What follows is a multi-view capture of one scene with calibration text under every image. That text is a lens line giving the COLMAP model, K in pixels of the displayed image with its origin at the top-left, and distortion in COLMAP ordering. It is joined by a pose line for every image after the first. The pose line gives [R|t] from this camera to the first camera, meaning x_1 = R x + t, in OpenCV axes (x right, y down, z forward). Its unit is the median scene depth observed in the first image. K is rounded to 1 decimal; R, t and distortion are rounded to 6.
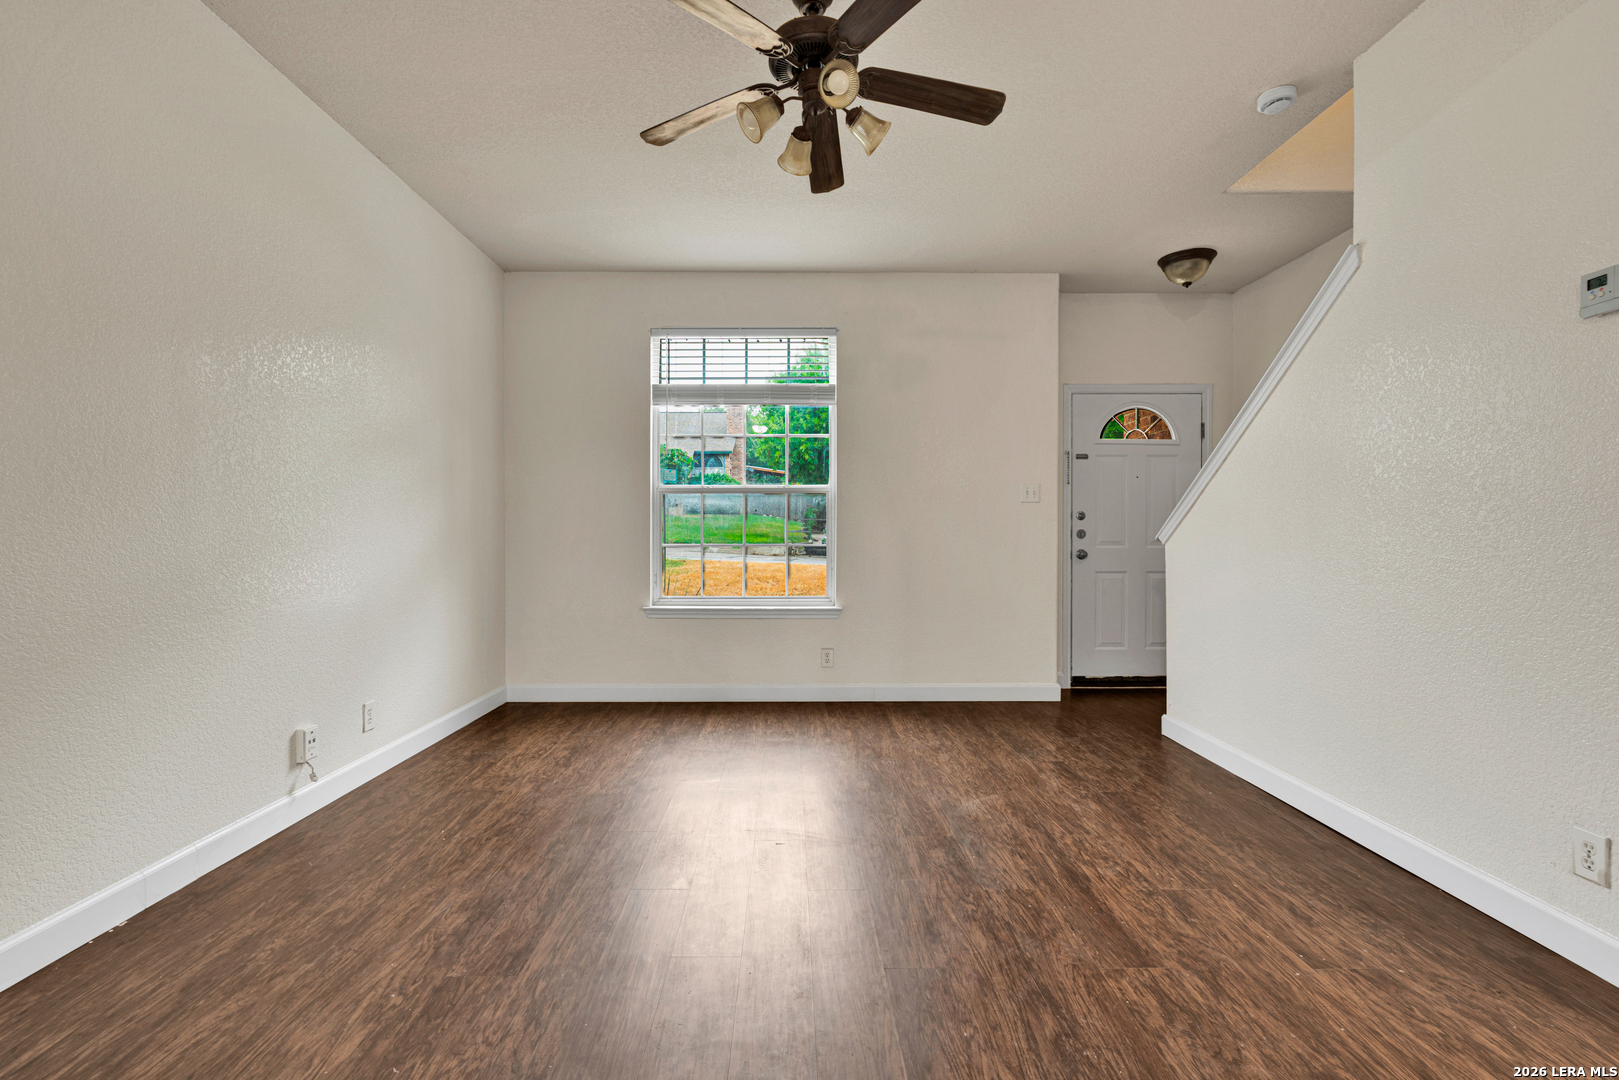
lens RADIAL K [[711.7, 0, 799.1], [0, 711.7, 544.2], [0, 0, 1]] dist [-0.006268, -0.000455]
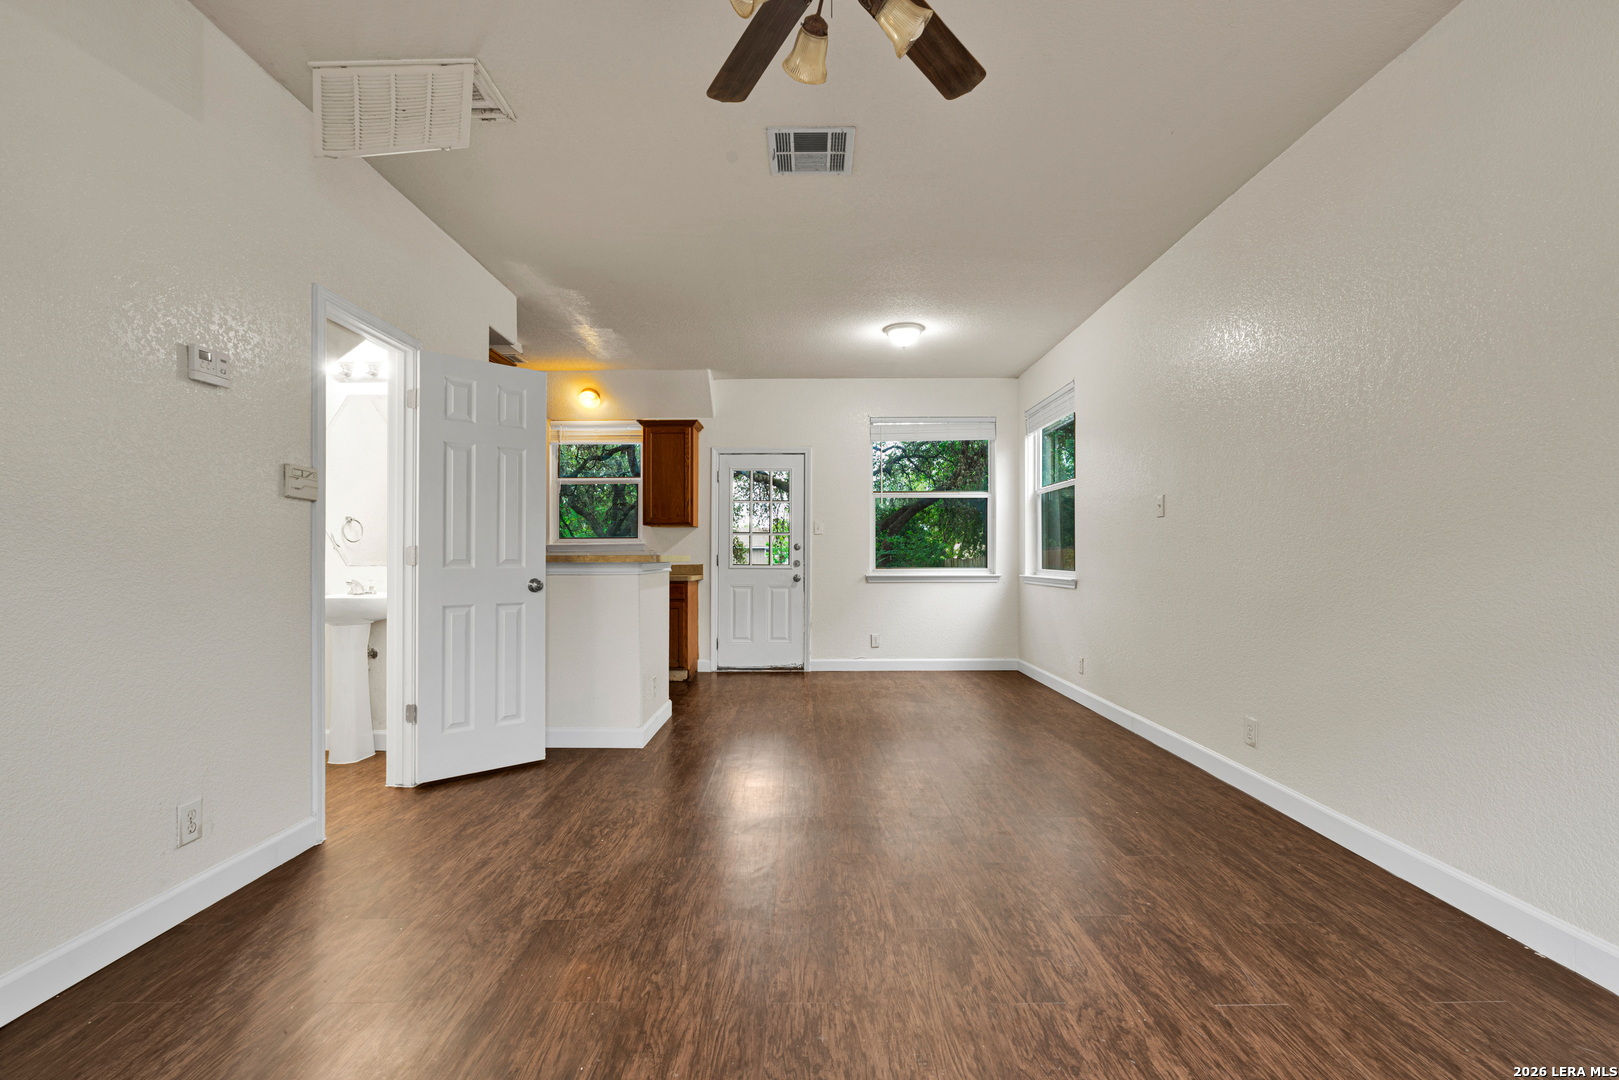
lens RADIAL K [[711.7, 0, 799.1], [0, 711.7, 544.2], [0, 0, 1]] dist [-0.006268, -0.000455]
pose [[-0.999920, 0.000205, 0.012614, 0.058272], [0.000158, 0.999993, -0.003714, -0.028671], [-0.012615, -0.003712, -0.999914, 2.088041]]
